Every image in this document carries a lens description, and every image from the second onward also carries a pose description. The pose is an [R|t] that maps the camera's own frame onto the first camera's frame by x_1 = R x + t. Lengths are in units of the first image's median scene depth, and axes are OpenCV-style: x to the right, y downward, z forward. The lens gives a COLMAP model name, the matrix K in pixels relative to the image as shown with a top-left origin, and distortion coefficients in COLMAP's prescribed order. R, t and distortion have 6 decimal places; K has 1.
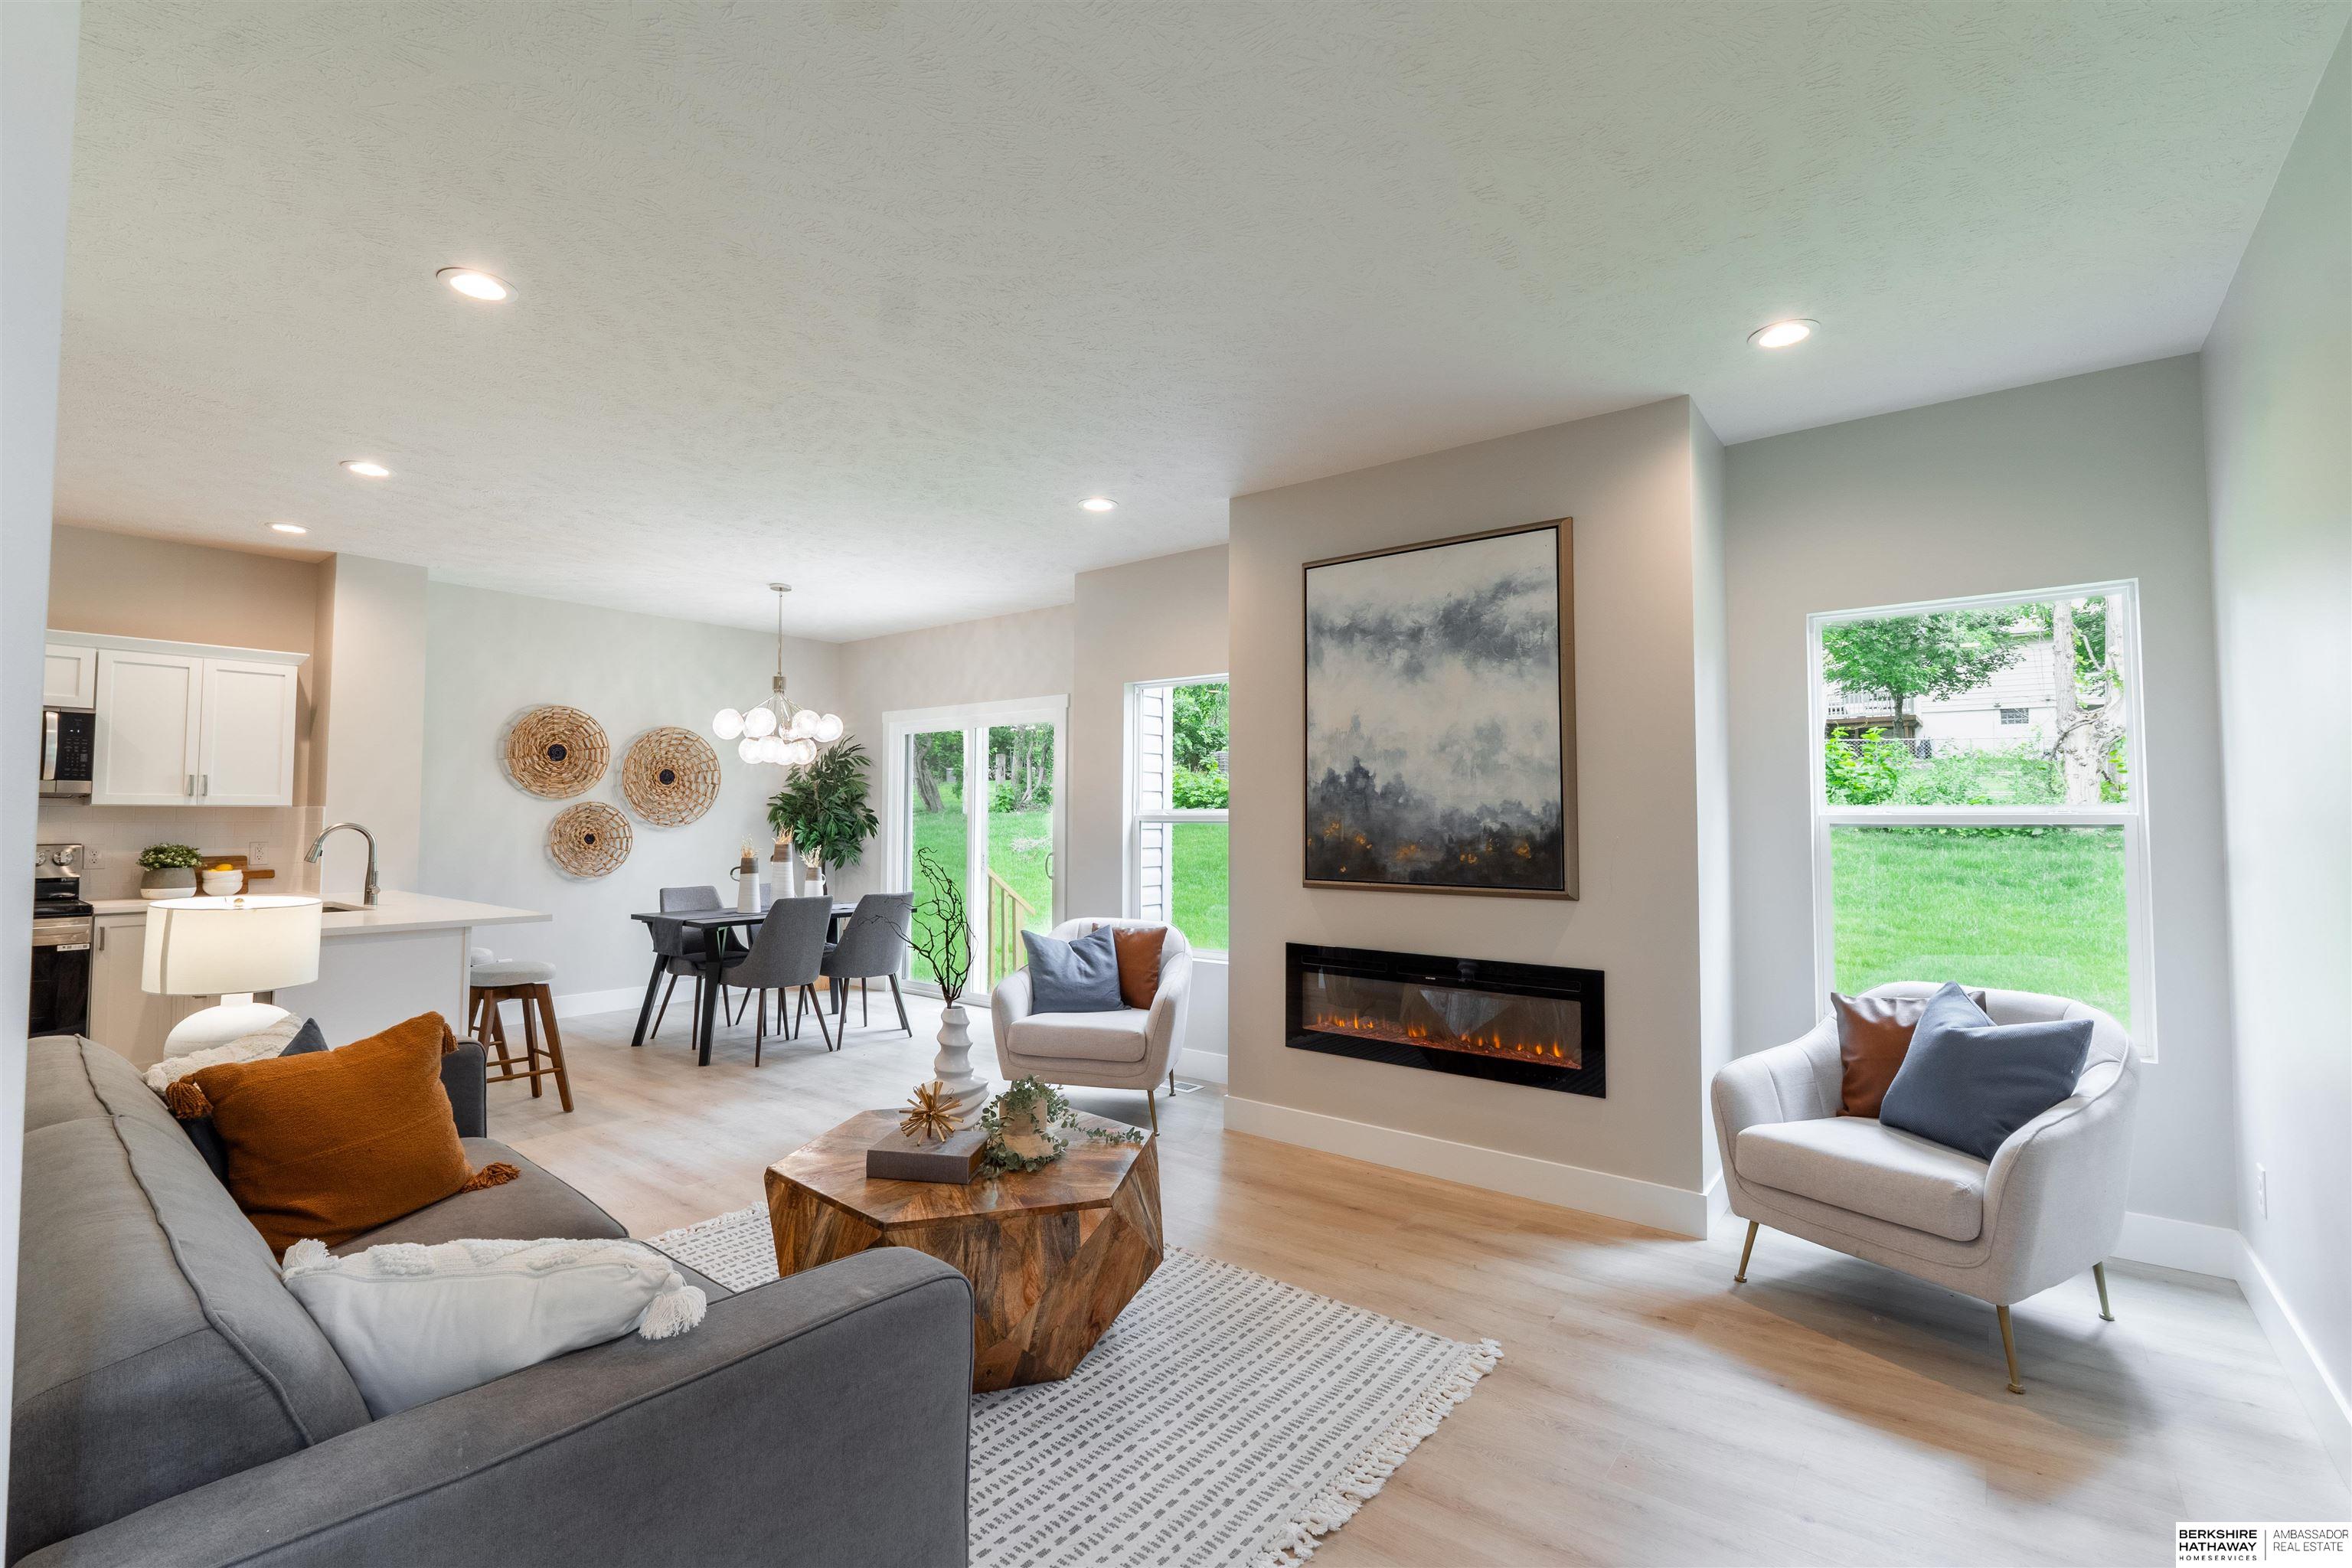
lens RADIAL K [[1026.1, 0, 1139.4], [0, 1026.1, 774.1], [0, 0, 1]] dist [0.002696, 0.000048]
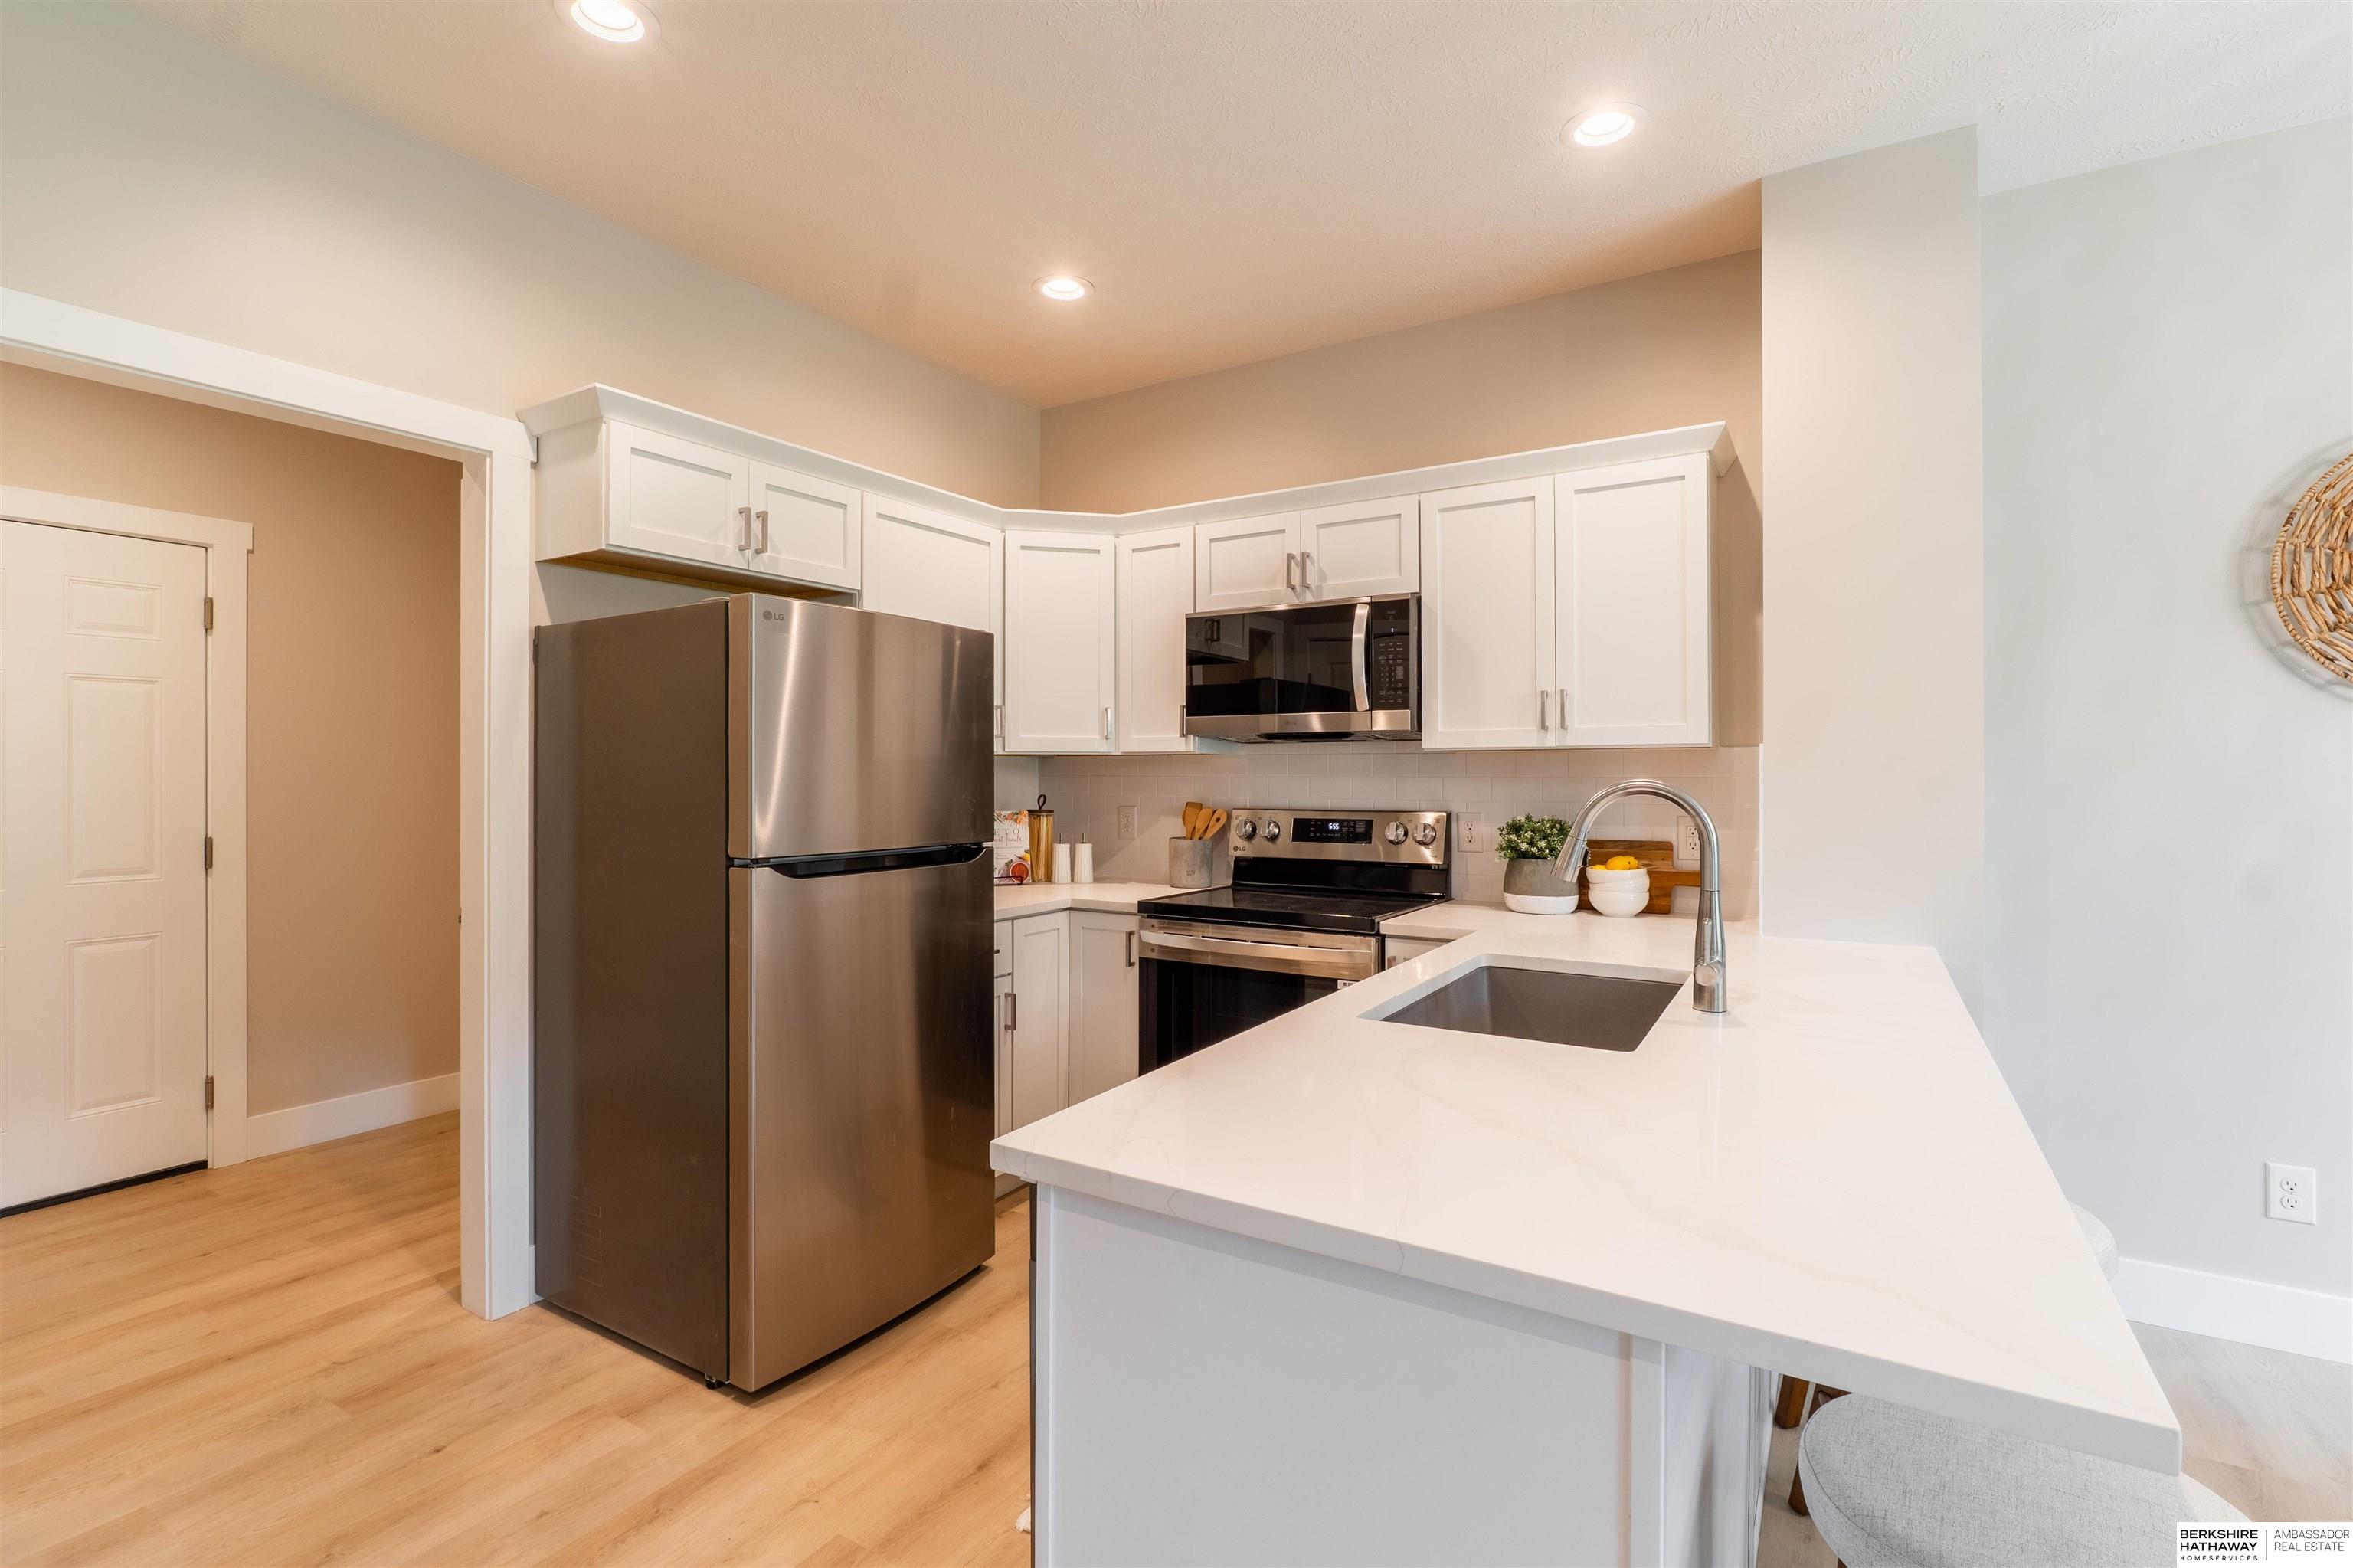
lens RADIAL K [[1088.4, 0, 1161.4], [0, 1088.4, 771.7], [0, 0, 1]] dist [-0.004733, -0.000344]
pose [[0.140340, -0.006073, -0.990085, -0.491916], [0.043443, 0.999056, 0.000030, 0.044461], [0.989150, -0.043017, 0.140472, 0.927751]]
